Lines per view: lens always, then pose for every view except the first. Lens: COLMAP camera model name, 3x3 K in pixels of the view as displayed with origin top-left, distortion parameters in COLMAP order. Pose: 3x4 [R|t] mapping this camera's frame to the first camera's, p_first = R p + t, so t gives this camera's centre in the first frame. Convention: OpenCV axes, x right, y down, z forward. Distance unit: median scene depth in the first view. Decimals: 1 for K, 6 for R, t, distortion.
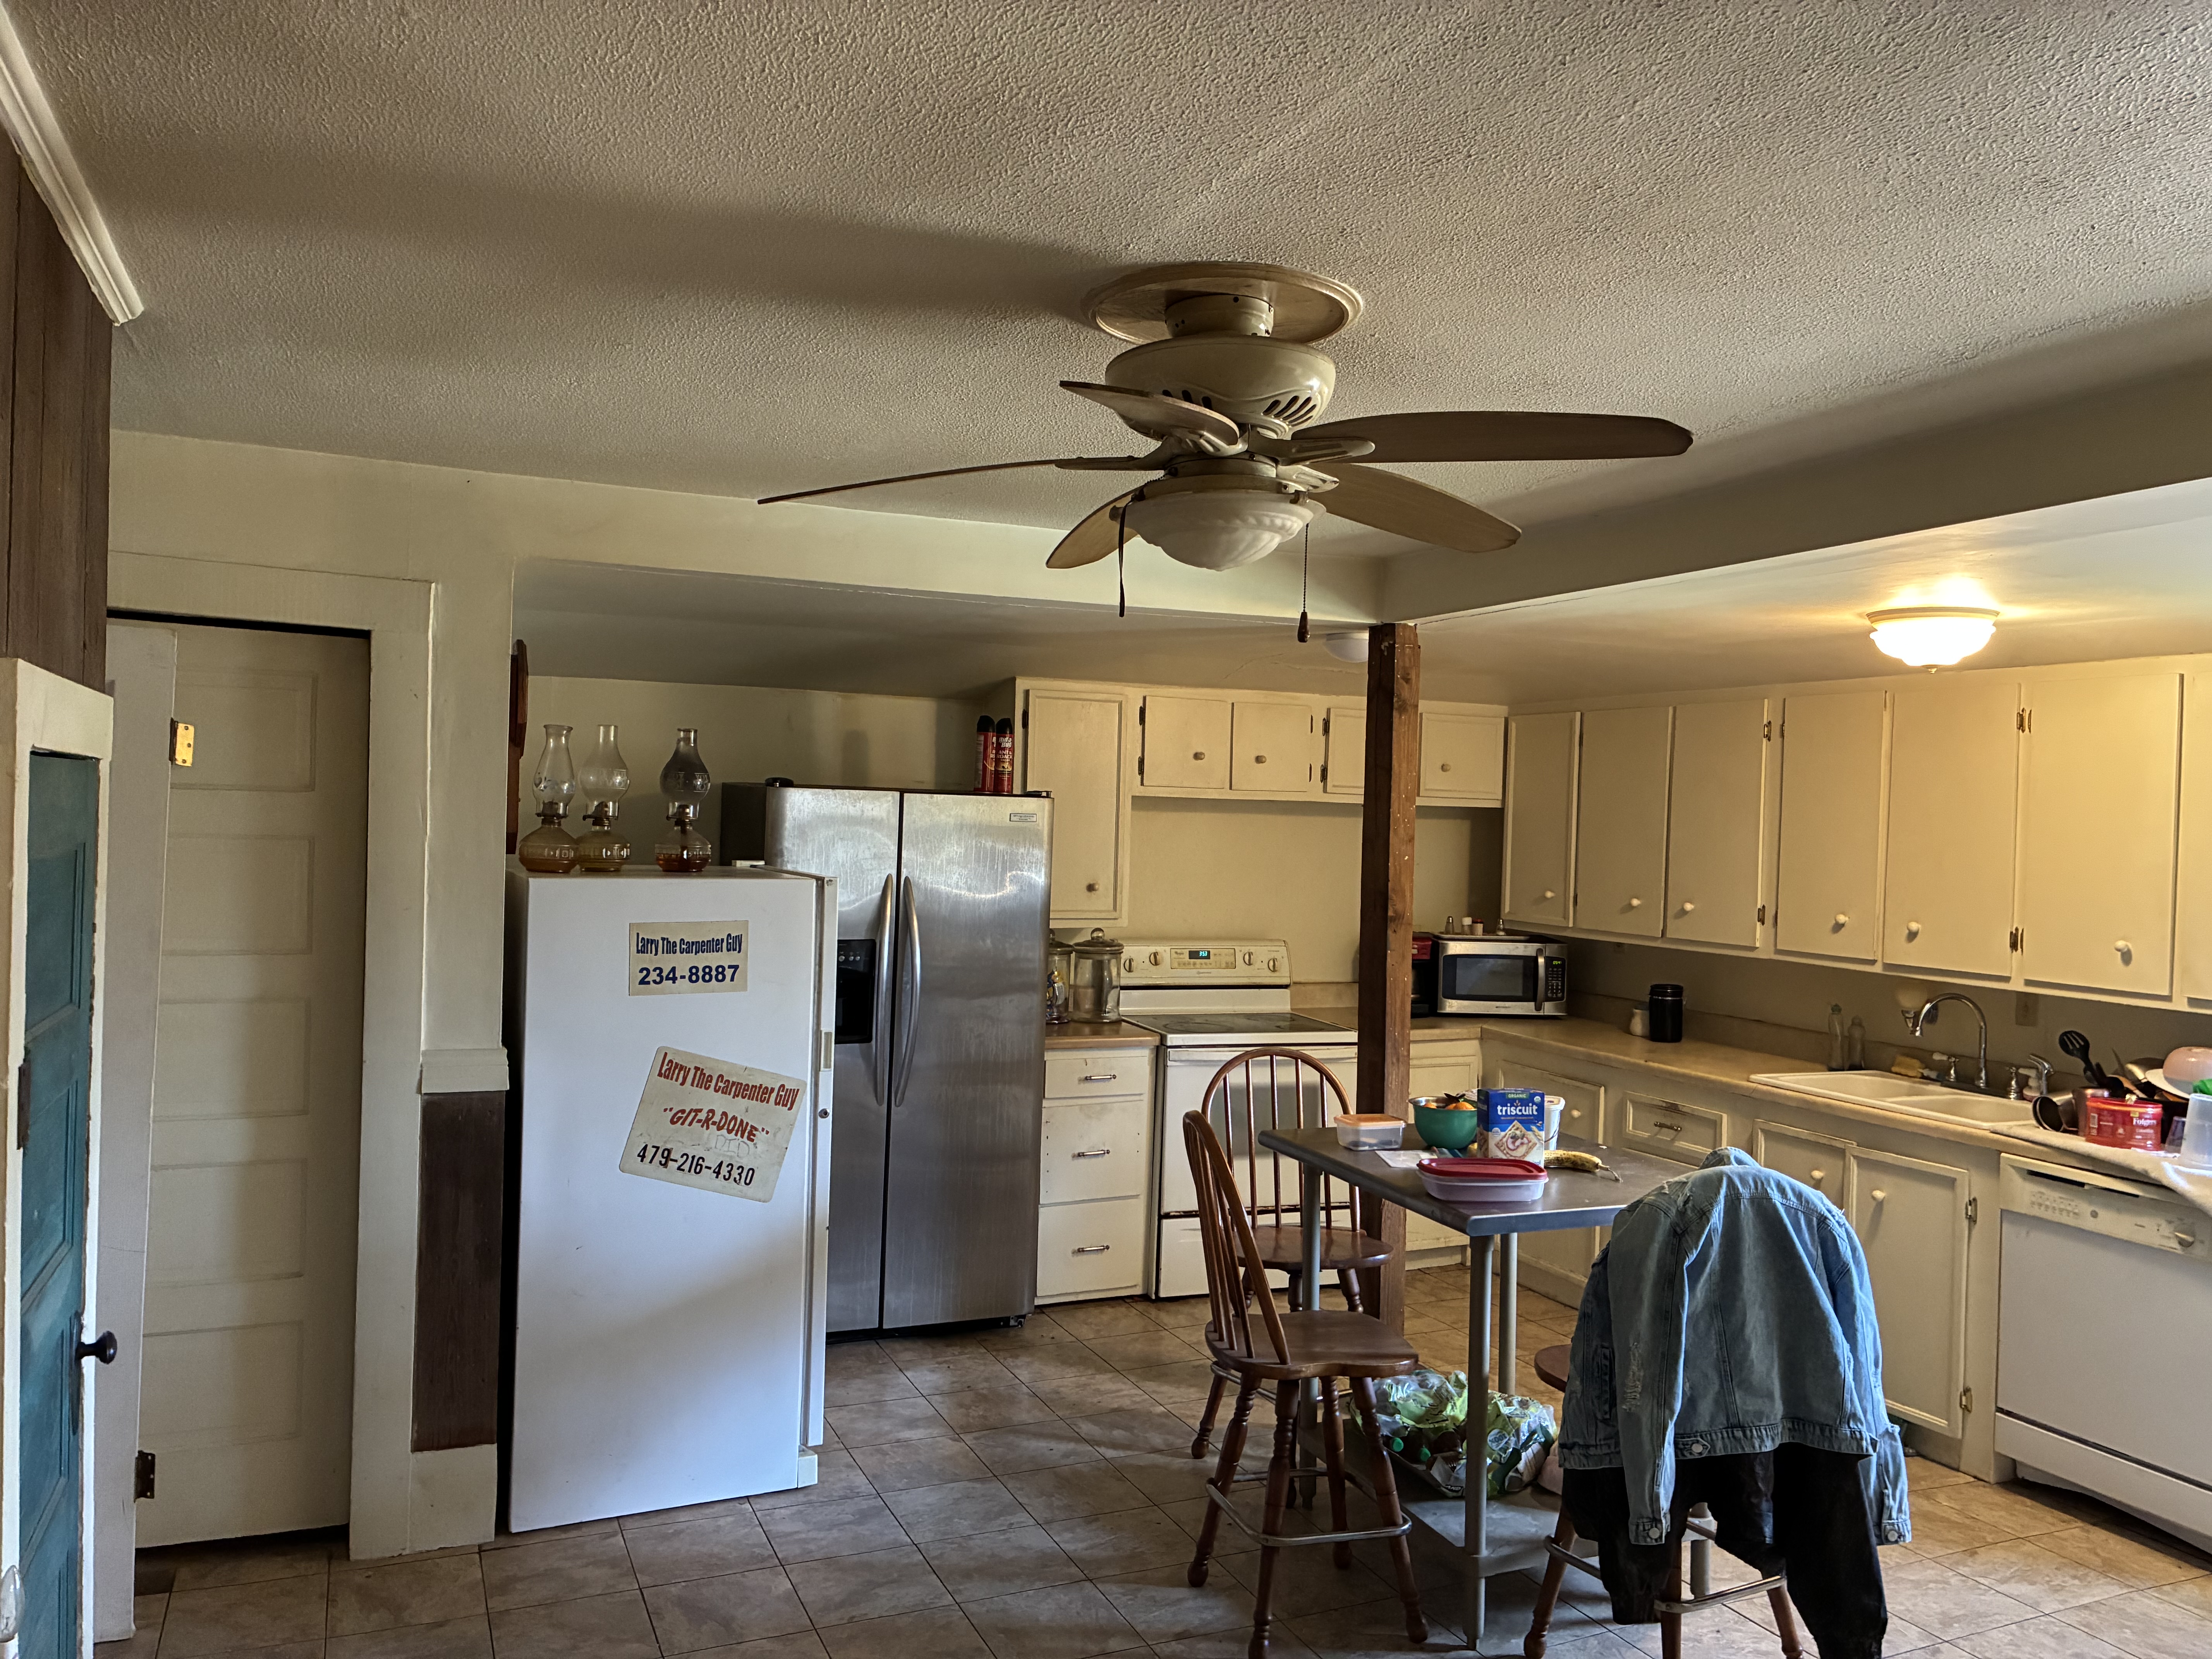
lens RADIAL K [[1674.4, 0, 1100.5], [0, 1674.4, 825.4], [0, 0, 1]] dist [0.033980, -0.031816]
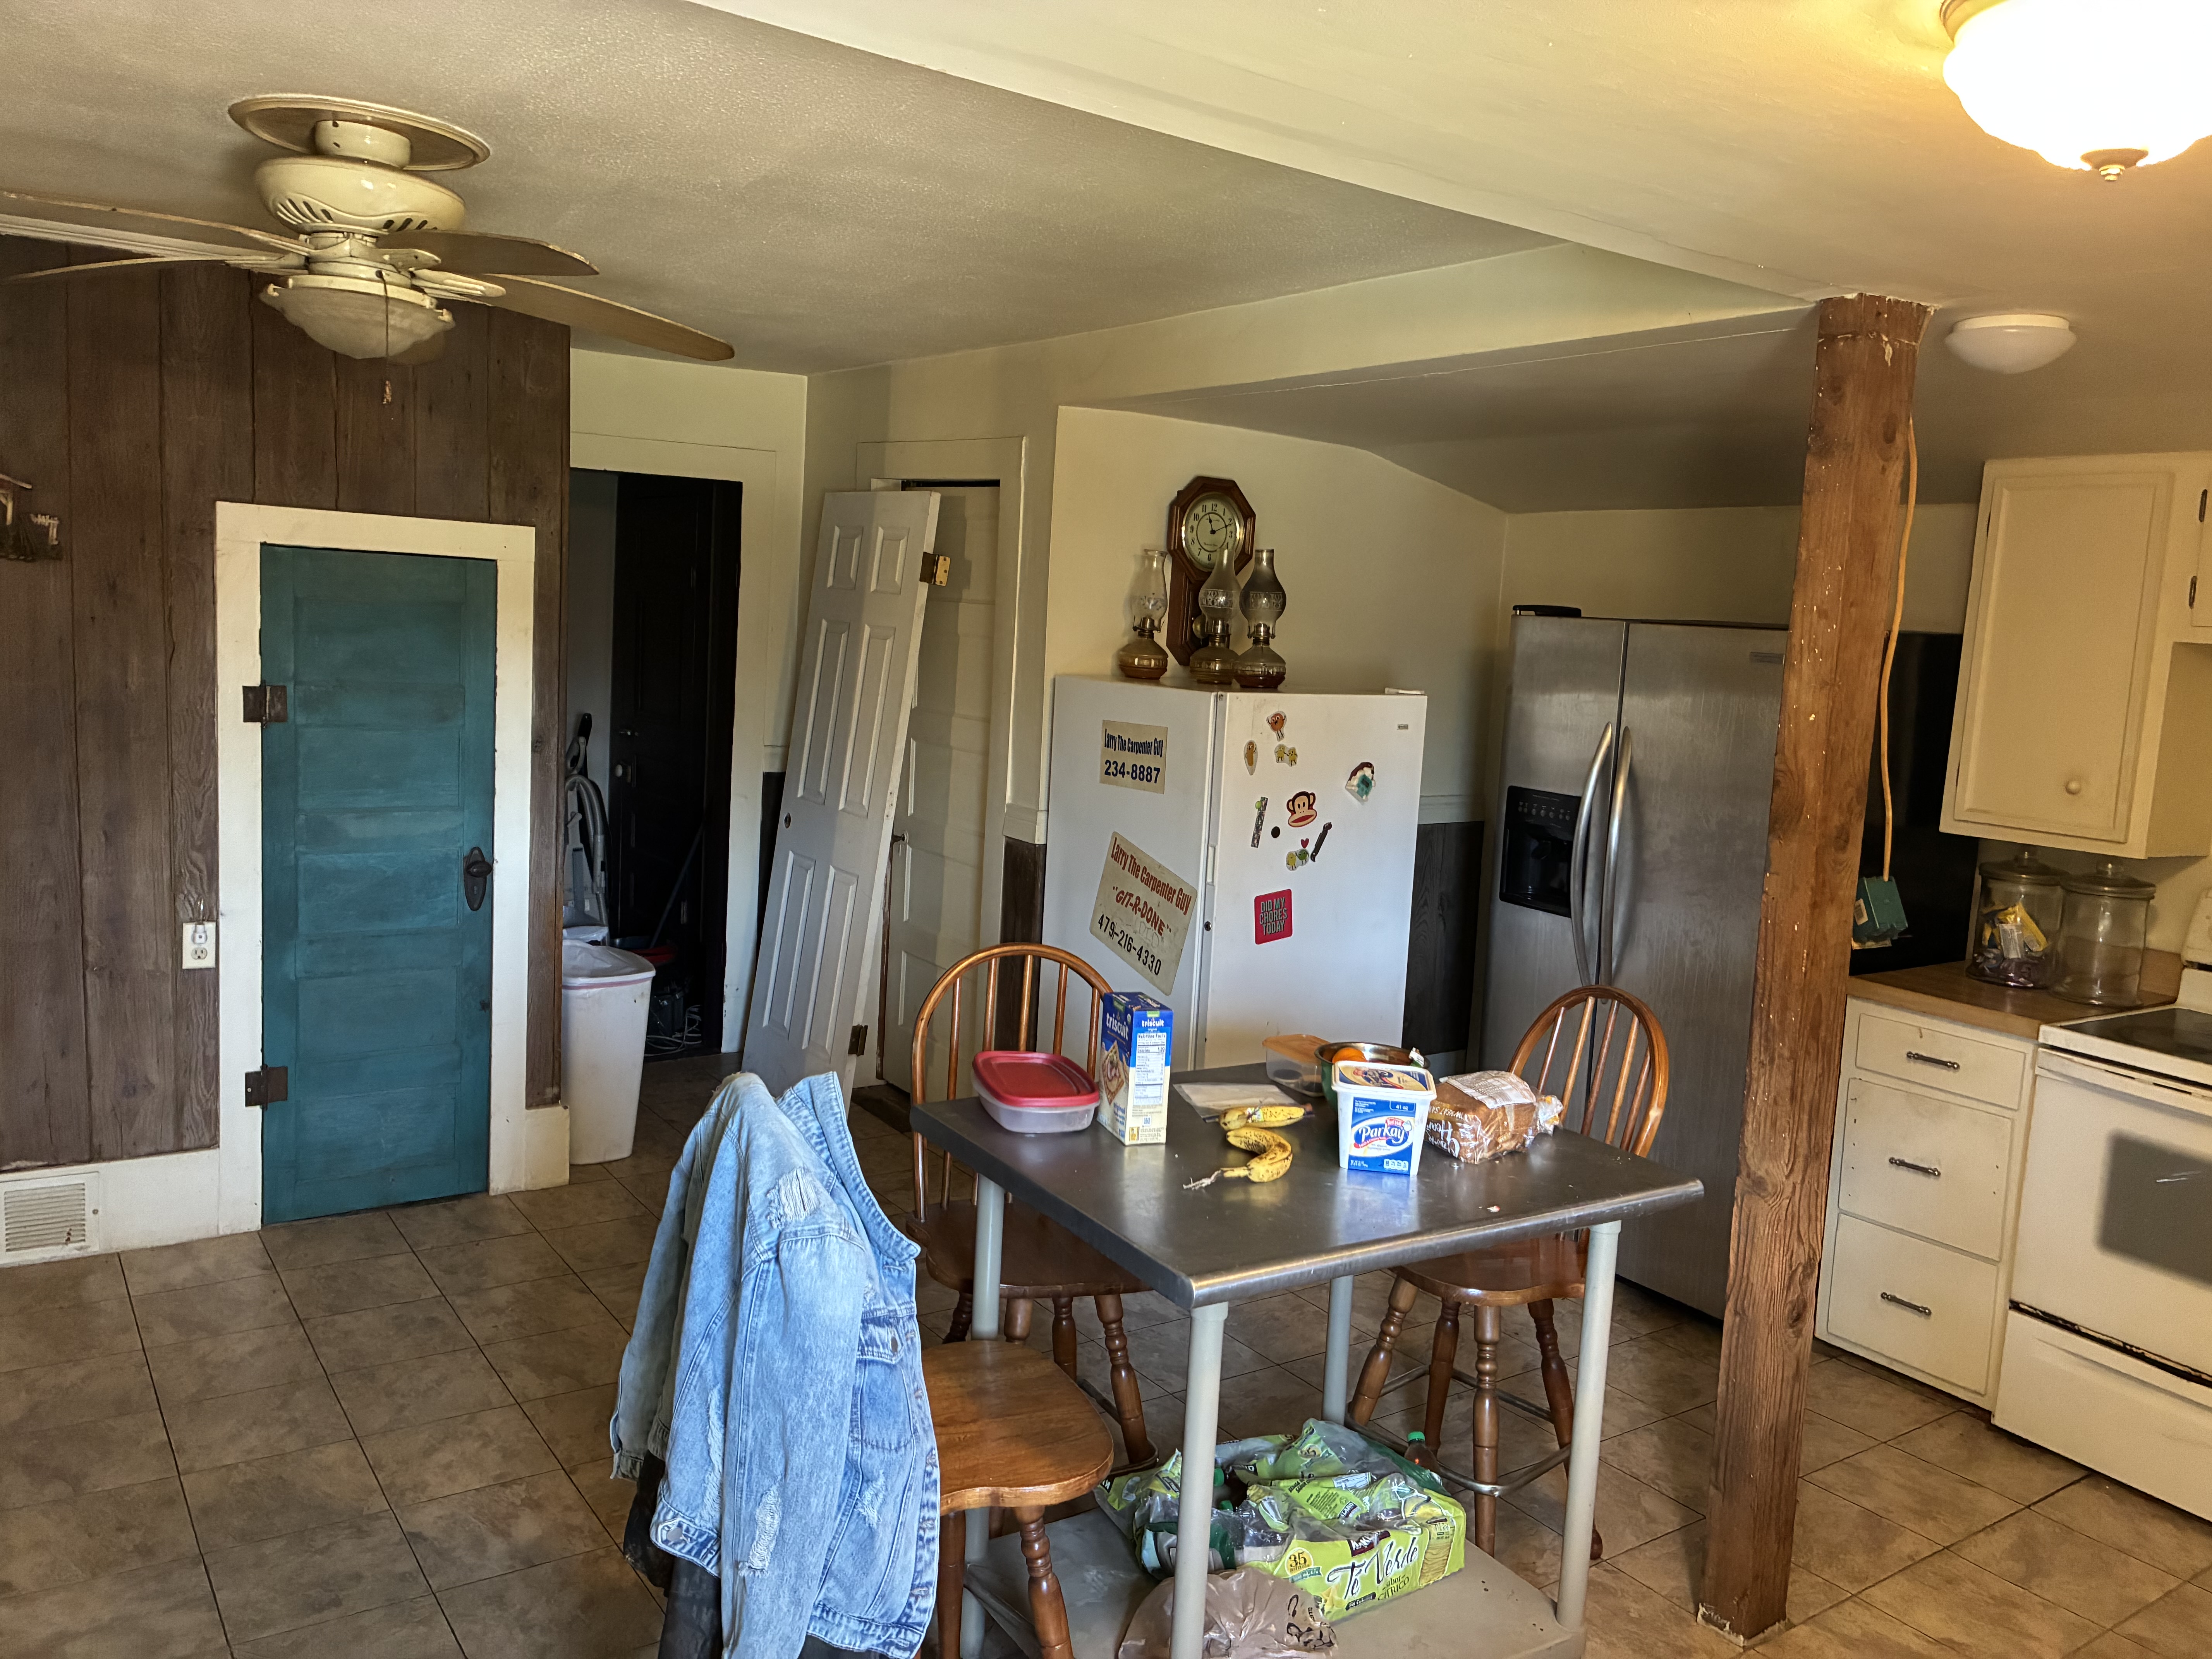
lens RADIAL K [[1674.4, 0, 1101.1], [0, 1674.4, 834.0], [0, 0, 1]] dist [0.033980, -0.031816]
pose [[0.190437, 0.116865, -0.974718, 0.633753], [-0.060091, 0.992415, 0.107247, 0.009811], [0.979858, 0.038148, 0.196016, 0.585050]]
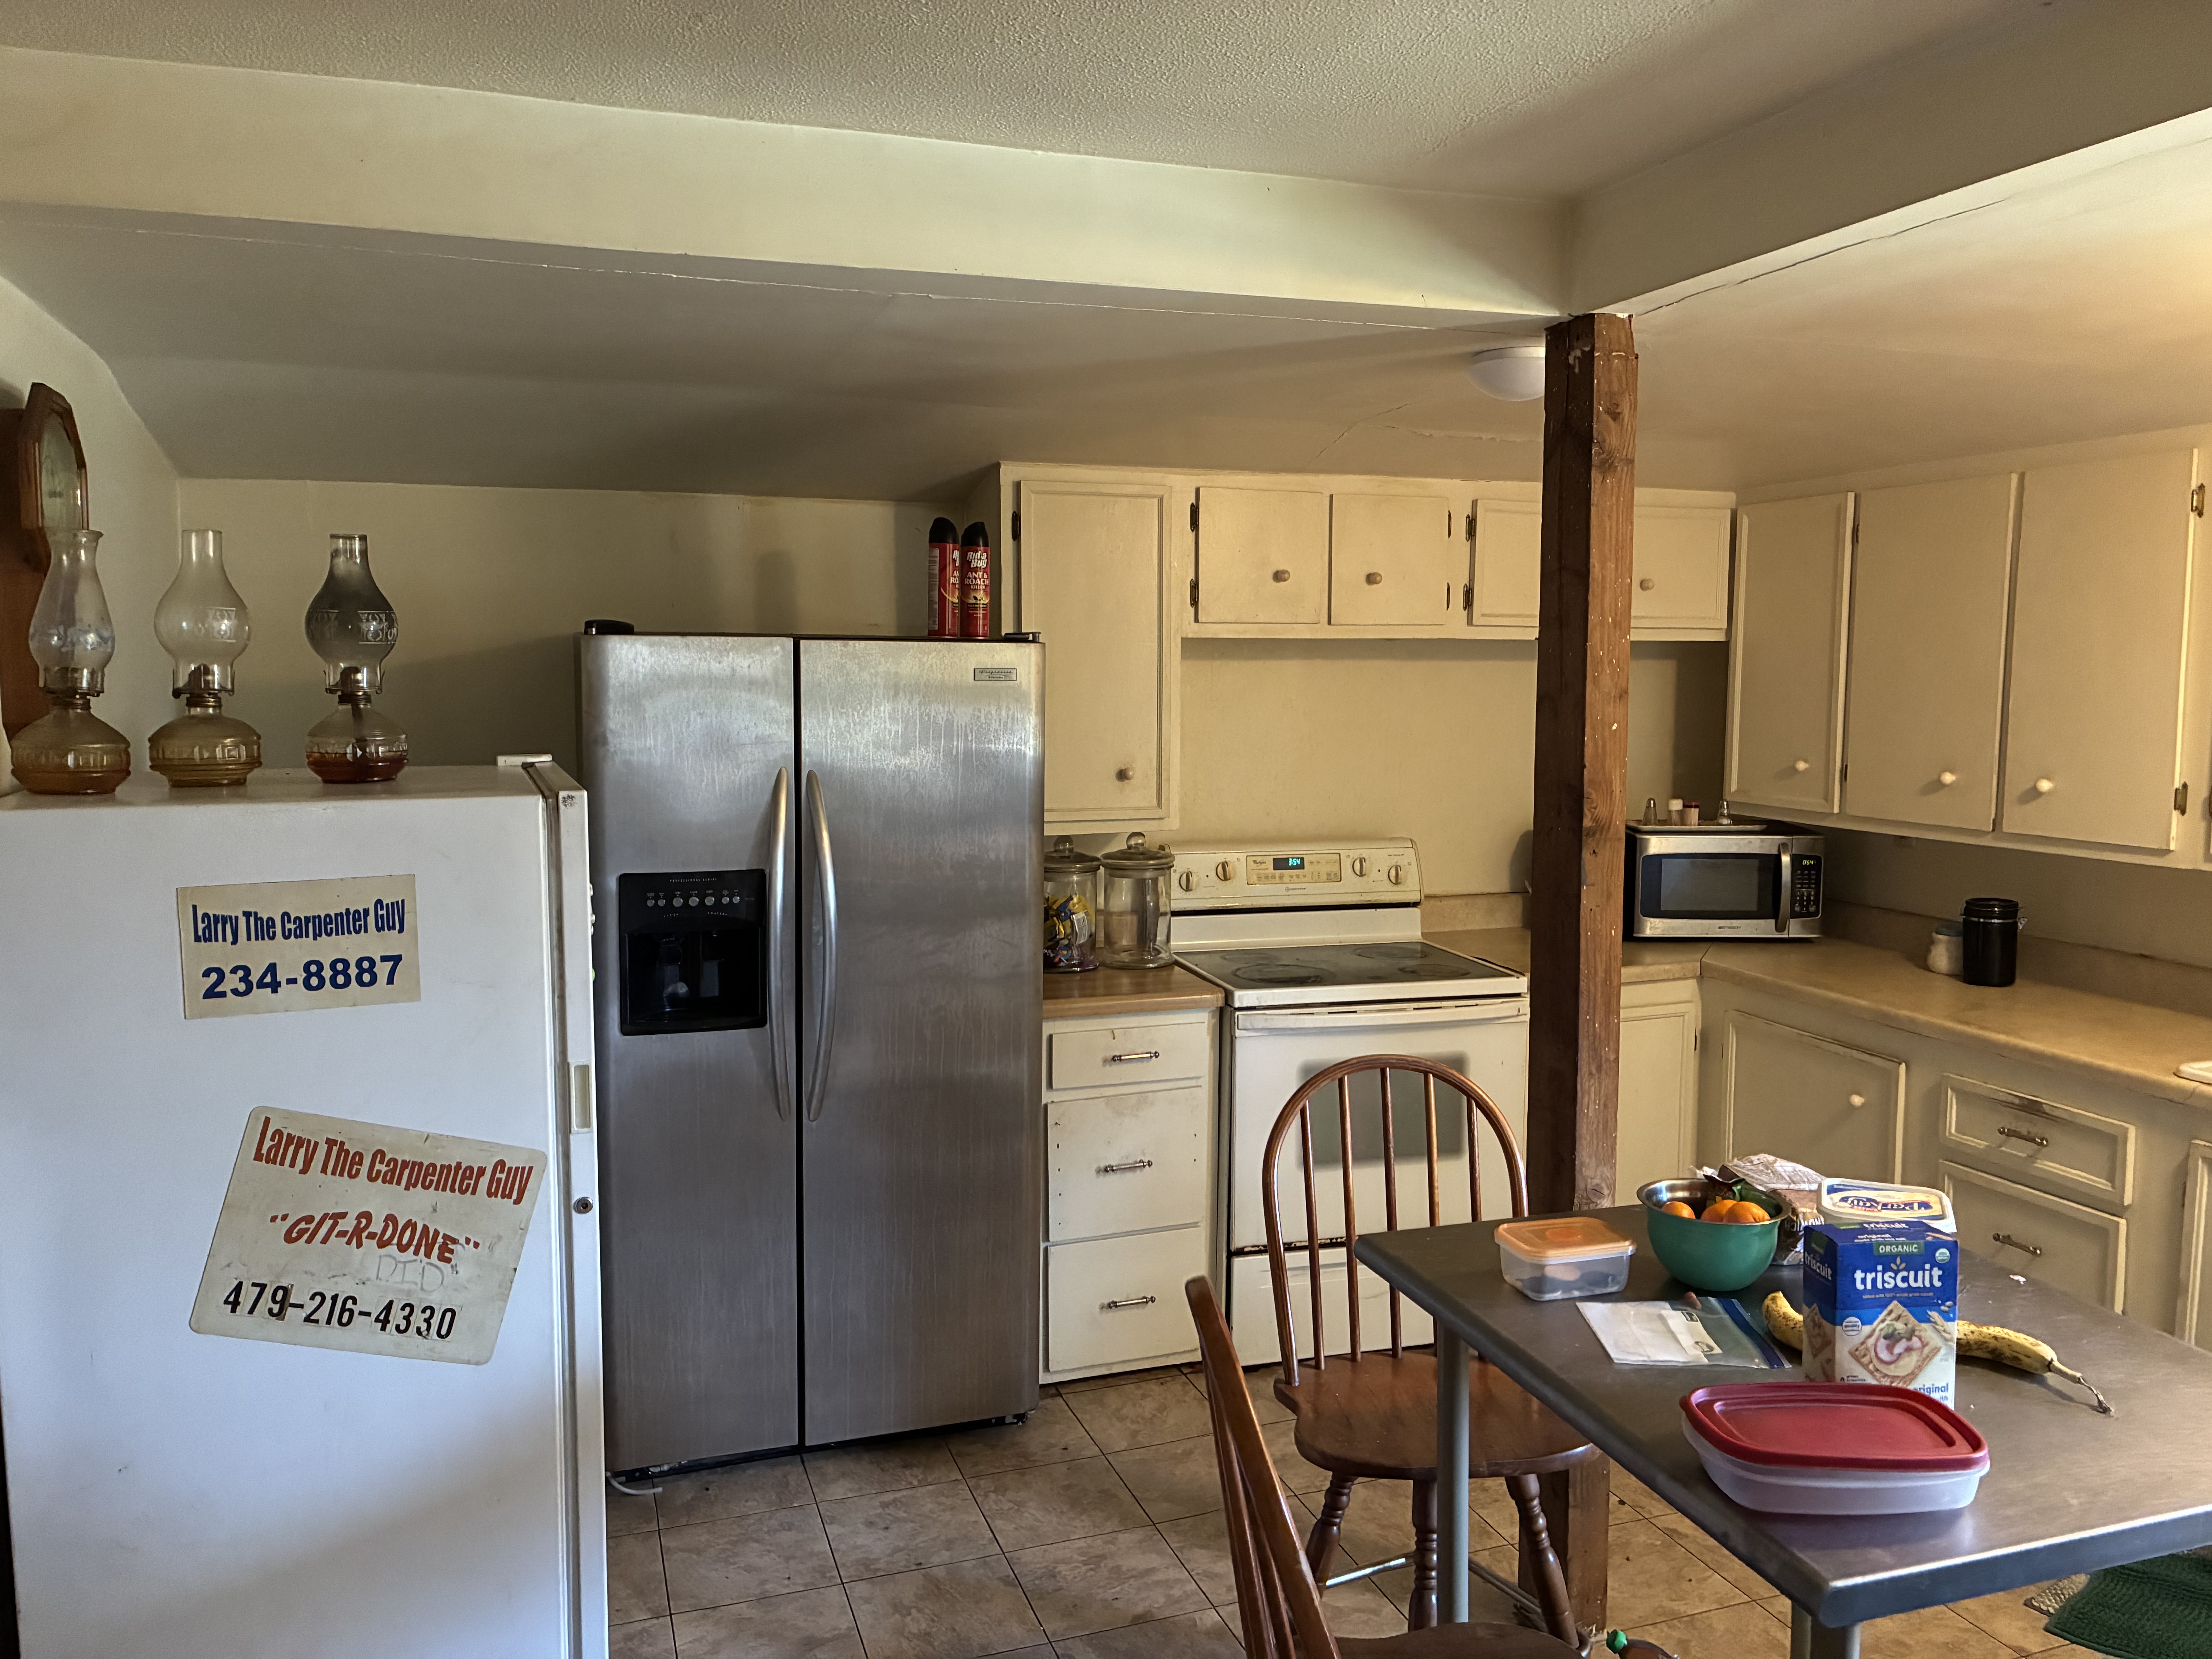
lens RADIAL K [[1674.4, 0, 1109.2], [0, 1674.4, 816.9], [0, 0, 1]] dist [0.033980, -0.031816]
pose [[0.996827, -0.018575, -0.077406, 0.047140], [0.024870, 0.996390, 0.081170, -0.001028], [0.075619, -0.082838, 0.993690, 0.363246]]
